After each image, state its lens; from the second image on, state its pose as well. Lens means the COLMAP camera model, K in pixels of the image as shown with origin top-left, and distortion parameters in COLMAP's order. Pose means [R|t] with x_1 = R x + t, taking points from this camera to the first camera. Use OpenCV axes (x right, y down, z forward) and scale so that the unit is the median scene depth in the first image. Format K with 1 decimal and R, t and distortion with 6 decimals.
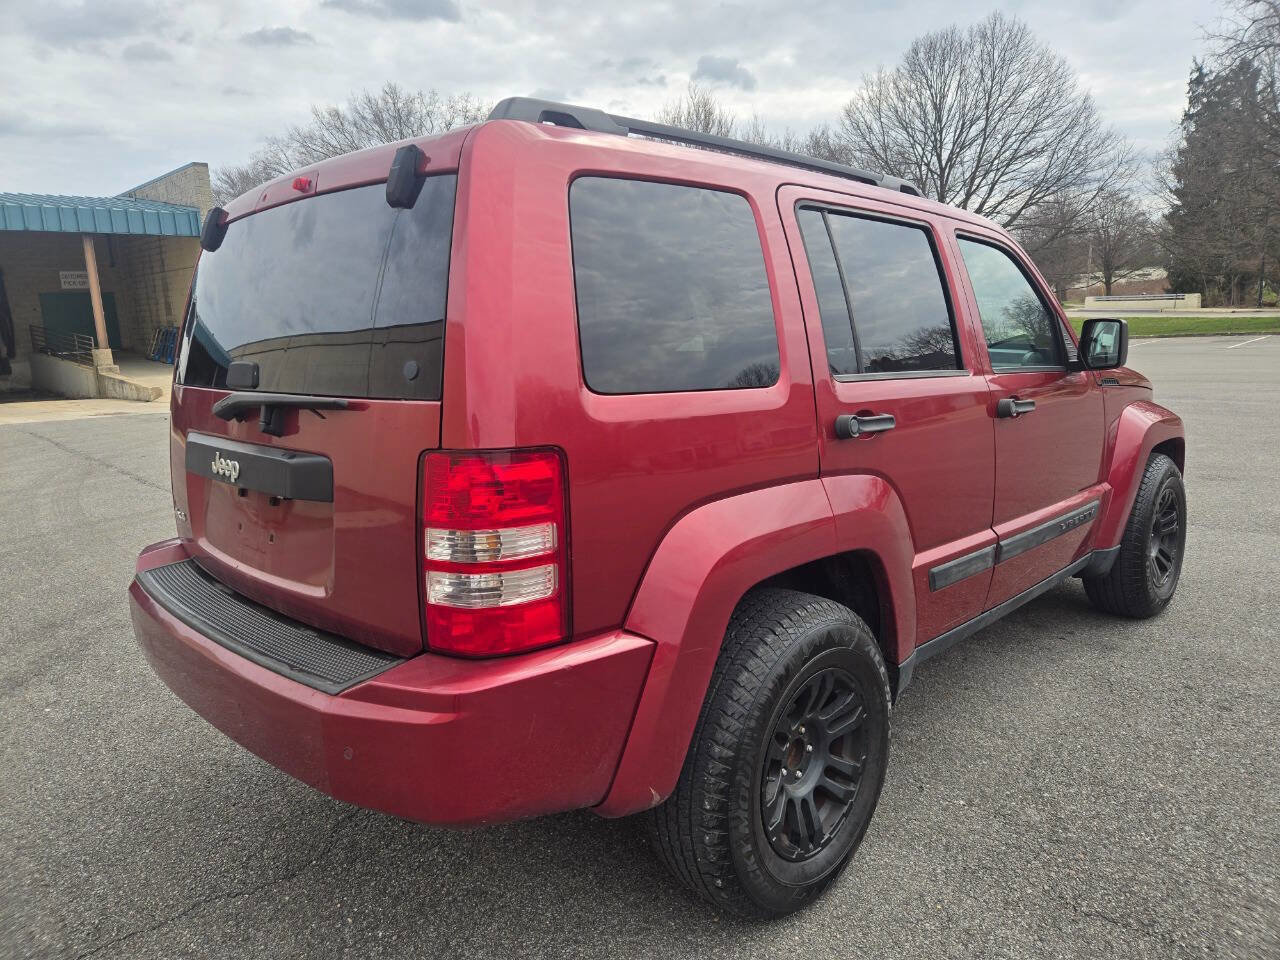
lens RADIAL K [[859.3, 0, 627.8], [0, 859.3, 467.4], [0, 0, 1]] dist [0.067420, -0.061629]
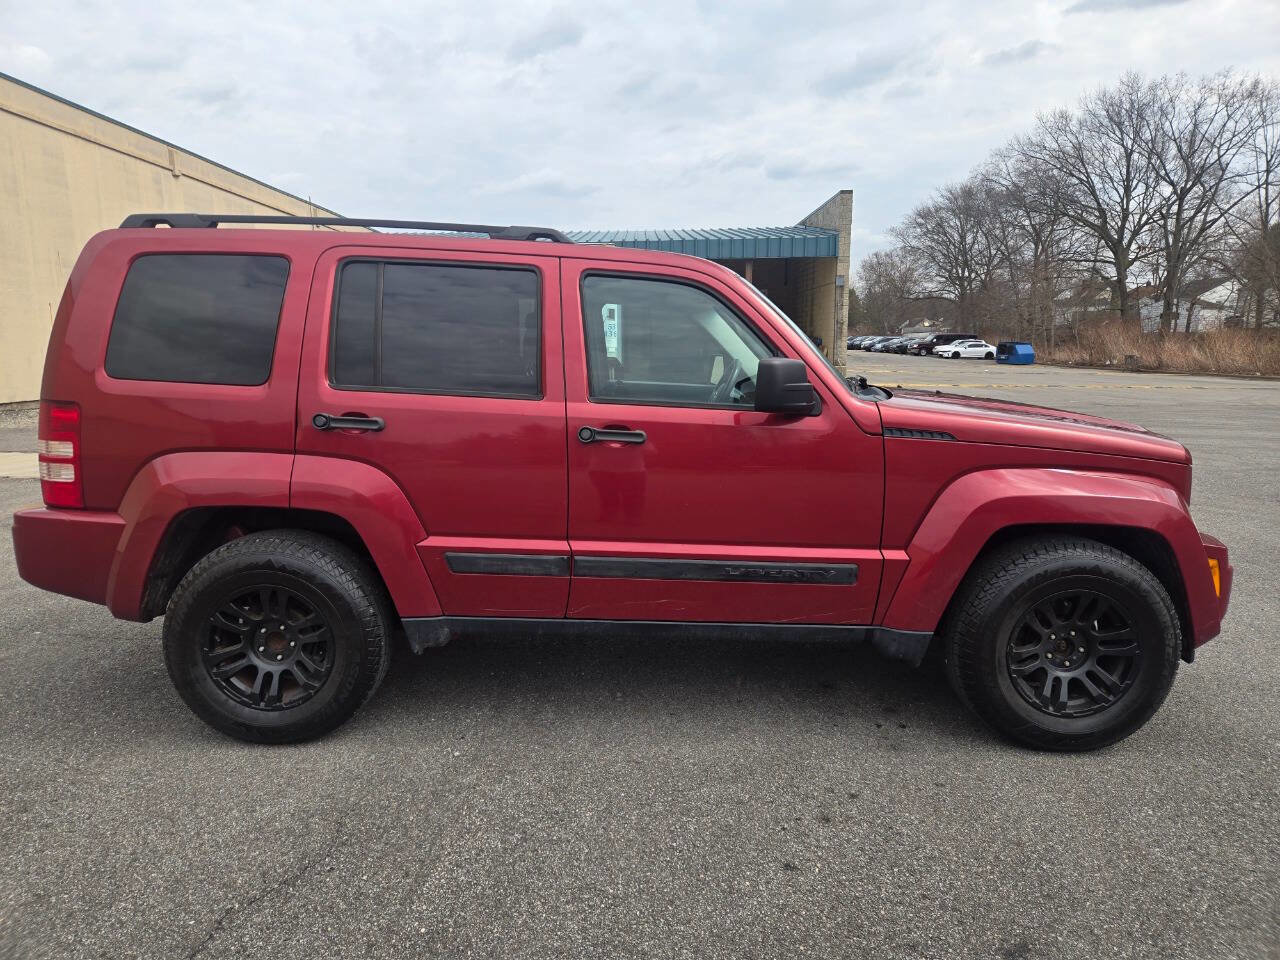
lens RADIAL K [[859.3, 0, 620.4], [0, 859.3, 470.9], [0, 0, 1]] dist [0.067420, -0.061629]
pose [[0.700225, 0.135504, -0.700945, 1.413062], [-0.141281, 0.988706, 0.049996, -0.095222], [0.699803, 0.064022, 0.711461, 0.311155]]
